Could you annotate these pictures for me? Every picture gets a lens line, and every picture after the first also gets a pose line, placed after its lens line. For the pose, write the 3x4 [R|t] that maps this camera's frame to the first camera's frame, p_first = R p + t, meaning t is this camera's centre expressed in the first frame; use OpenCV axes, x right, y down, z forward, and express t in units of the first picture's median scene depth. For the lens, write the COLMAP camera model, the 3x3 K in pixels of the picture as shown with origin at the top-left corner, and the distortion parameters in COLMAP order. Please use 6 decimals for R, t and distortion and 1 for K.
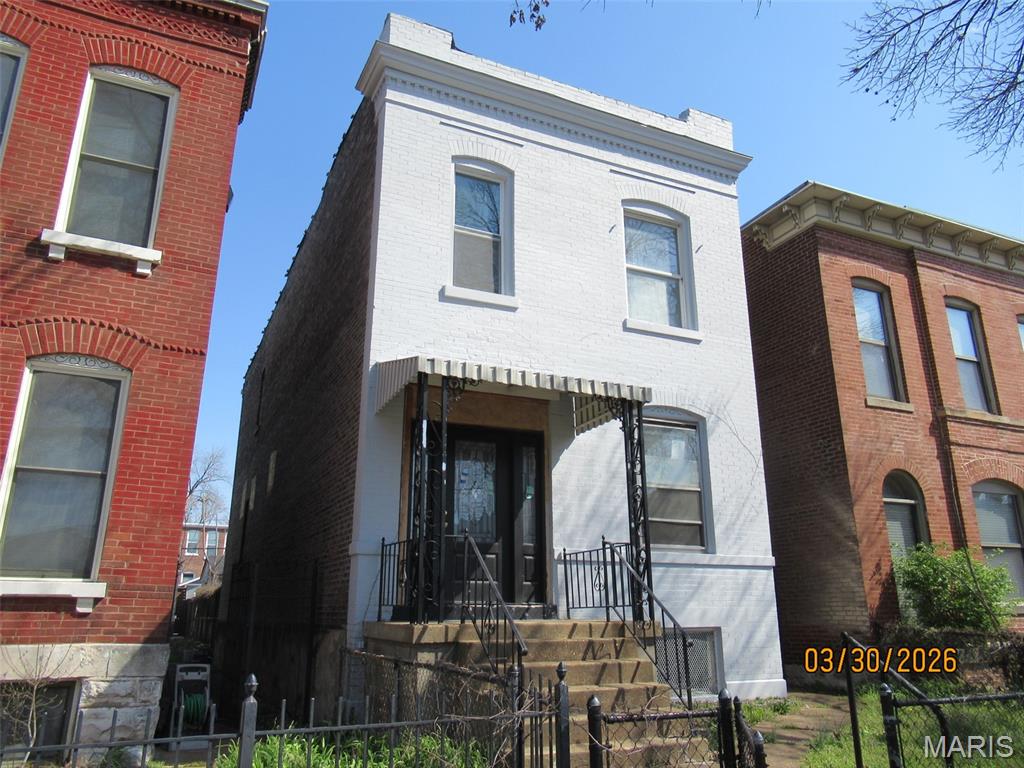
lens RADIAL K [[763.0, 0, 513.1], [0, 763.0, 381.5], [0, 0, 1]] dist [-0.002985, 0.004719]
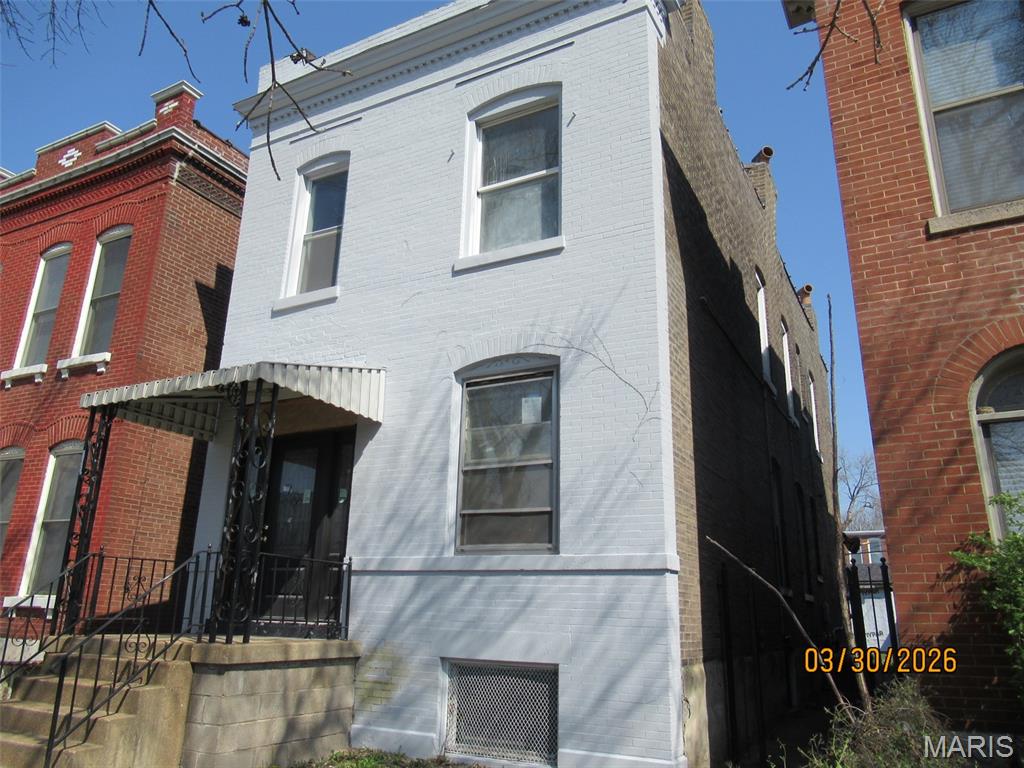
lens RADIAL K [[763.0, 0, 507.6], [0, 763.0, 385.4], [0, 0, 1]] dist [-0.002985, 0.004719]
pose [[0.593103, -0.216574, -0.775451, 0.790984], [0.207533, 0.971719, -0.112658, 0.148400], [0.777919, -0.094114, 0.621276, 0.562254]]
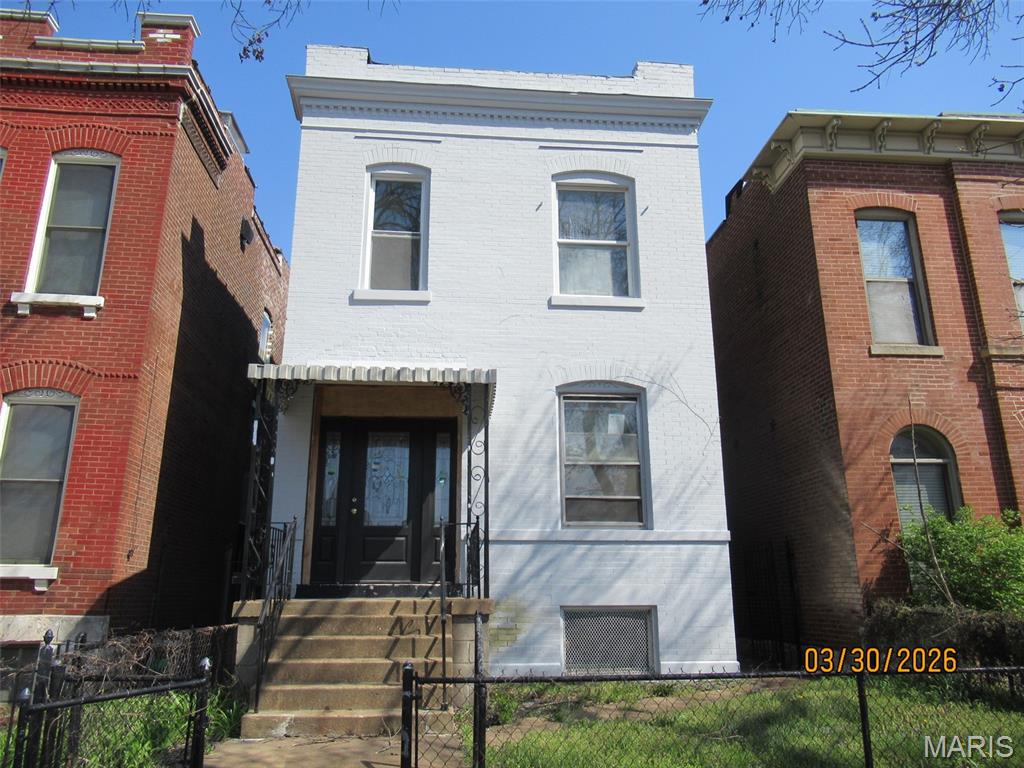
lens RADIAL K [[763.0, 0, 512.3], [0, 763.0, 380.4], [0, 0, 1]] dist [-0.002985, 0.004719]
pose [[0.940251, -0.091645, -0.327918, 0.430941], [0.100116, 0.994935, 0.009007, 0.013643], [0.325431, -0.041298, 0.944663, 0.045366]]
